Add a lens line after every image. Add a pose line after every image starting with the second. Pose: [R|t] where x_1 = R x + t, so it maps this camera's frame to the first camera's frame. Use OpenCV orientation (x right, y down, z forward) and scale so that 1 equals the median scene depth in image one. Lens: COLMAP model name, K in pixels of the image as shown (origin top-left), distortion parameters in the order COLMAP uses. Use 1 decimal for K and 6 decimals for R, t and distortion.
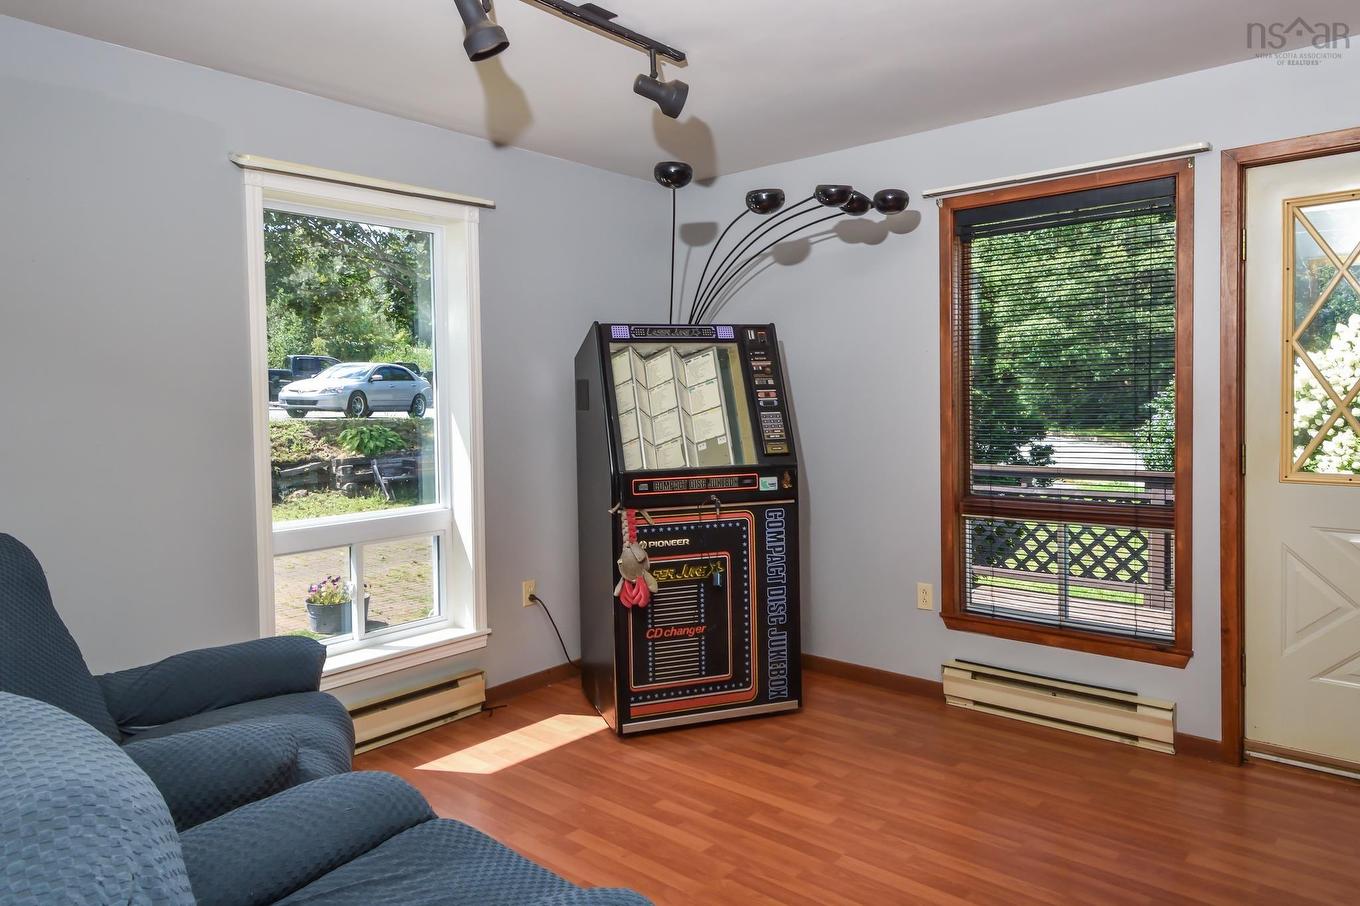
lens RADIAL K [[888.1, 0, 695.5], [0, 888.1, 409.3], [0, 0, 1]] dist [0.026238, 0.000955]
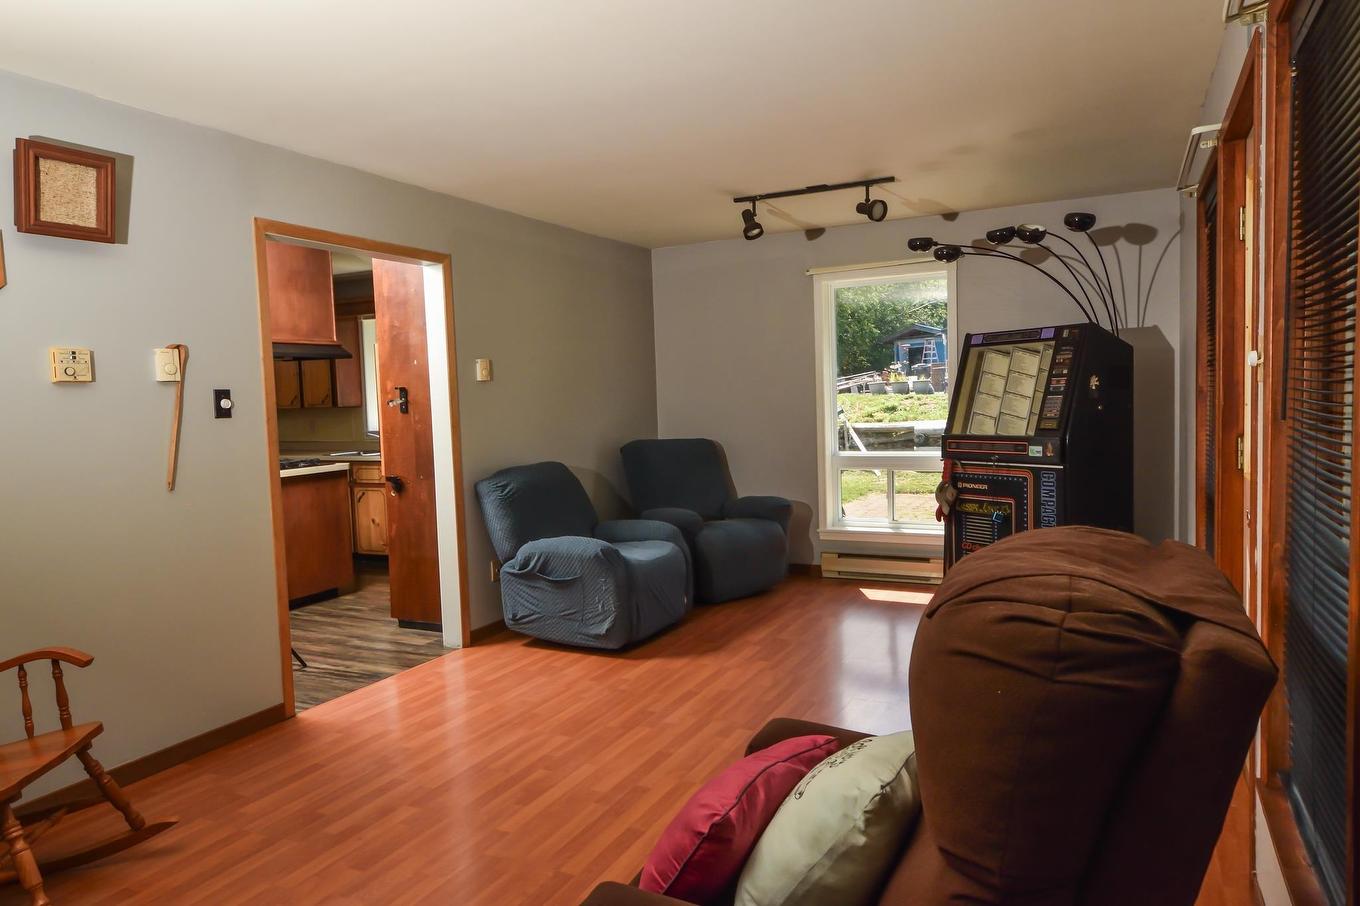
lens RADIAL K [[888.1, 0, 680.6], [0, 888.1, 452.5], [0, 0, 1]] dist [0.026238, 0.000955]
pose [[0.235919, 0.067706, -0.969411, 1.307981], [0.011022, 0.997319, 0.072338, -0.015649], [0.971710, -0.027750, 0.234540, 0.200028]]
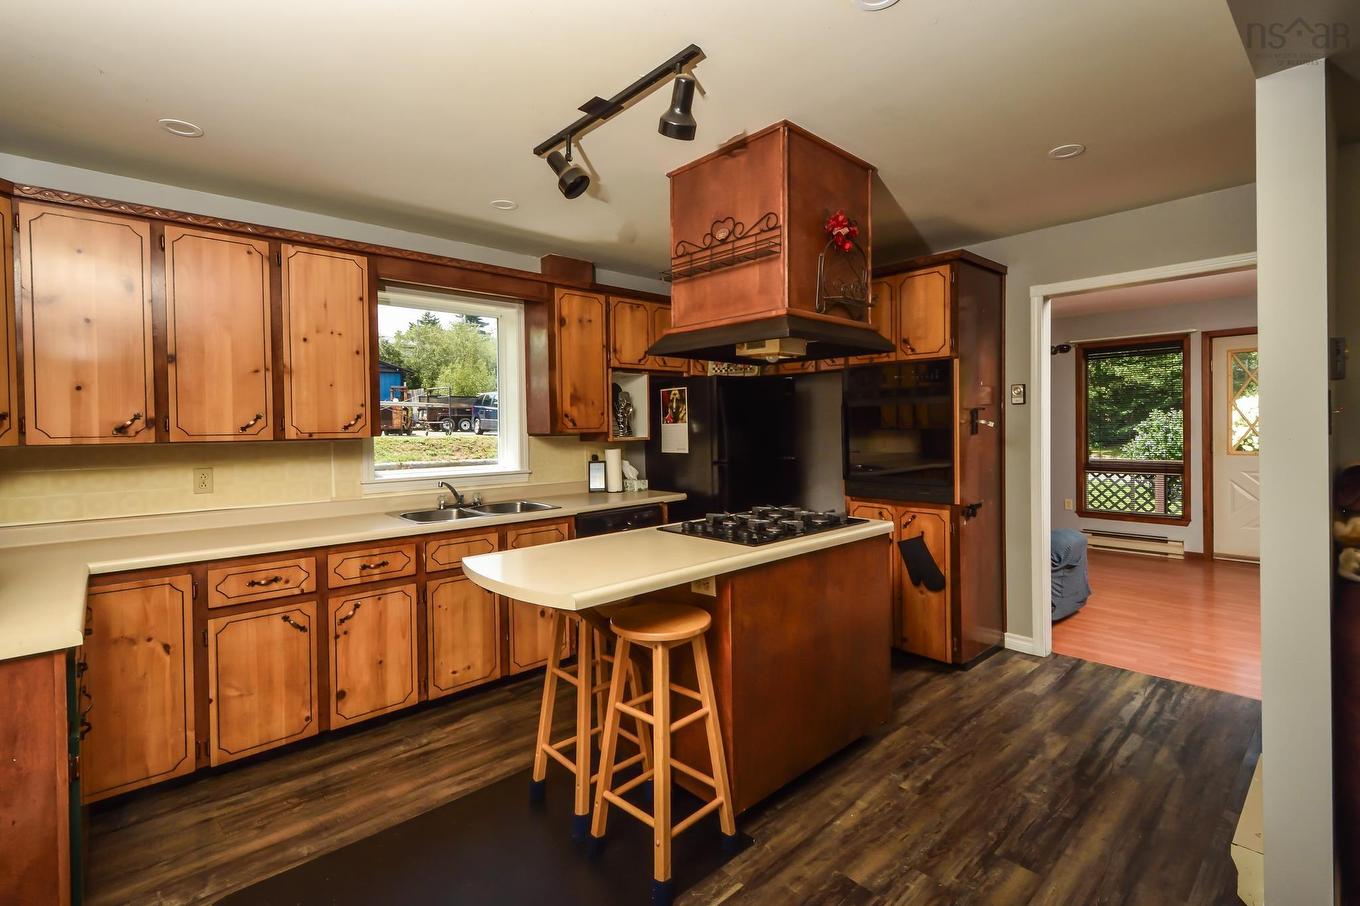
lens RADIAL K [[634.3, 0, 685.8], [0, 634.3, 427.0], [0, 0, 1]] dist [0.014906, -0.000134]
pose [[0.992993, -0.001454, -0.118163, -0.682590], [-0.000111, 0.999912, -0.013234, 0.022621], [0.118172, 0.013154, 0.992906, -1.024089]]
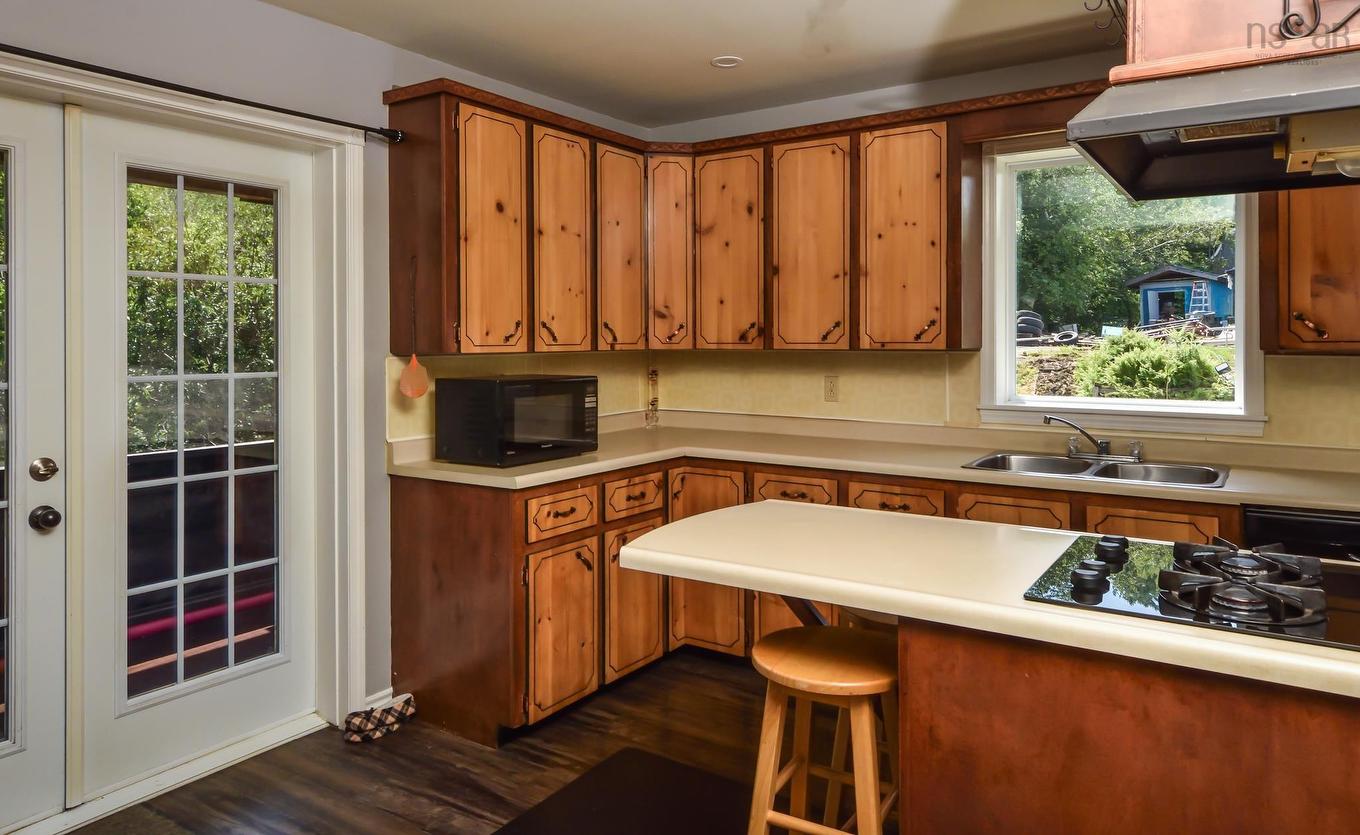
lens RADIAL K [[883.0, 0, 690.8], [0, 883.0, 340.2], [0, 0, 1]] dist [0.014687, -0.002342]
pose [[0.115448, 0.012446, -0.993235, -0.267903], [-0.015996, 0.999815, 0.010669, 0.008705], [0.993185, 0.014656, 0.115626, -0.559759]]
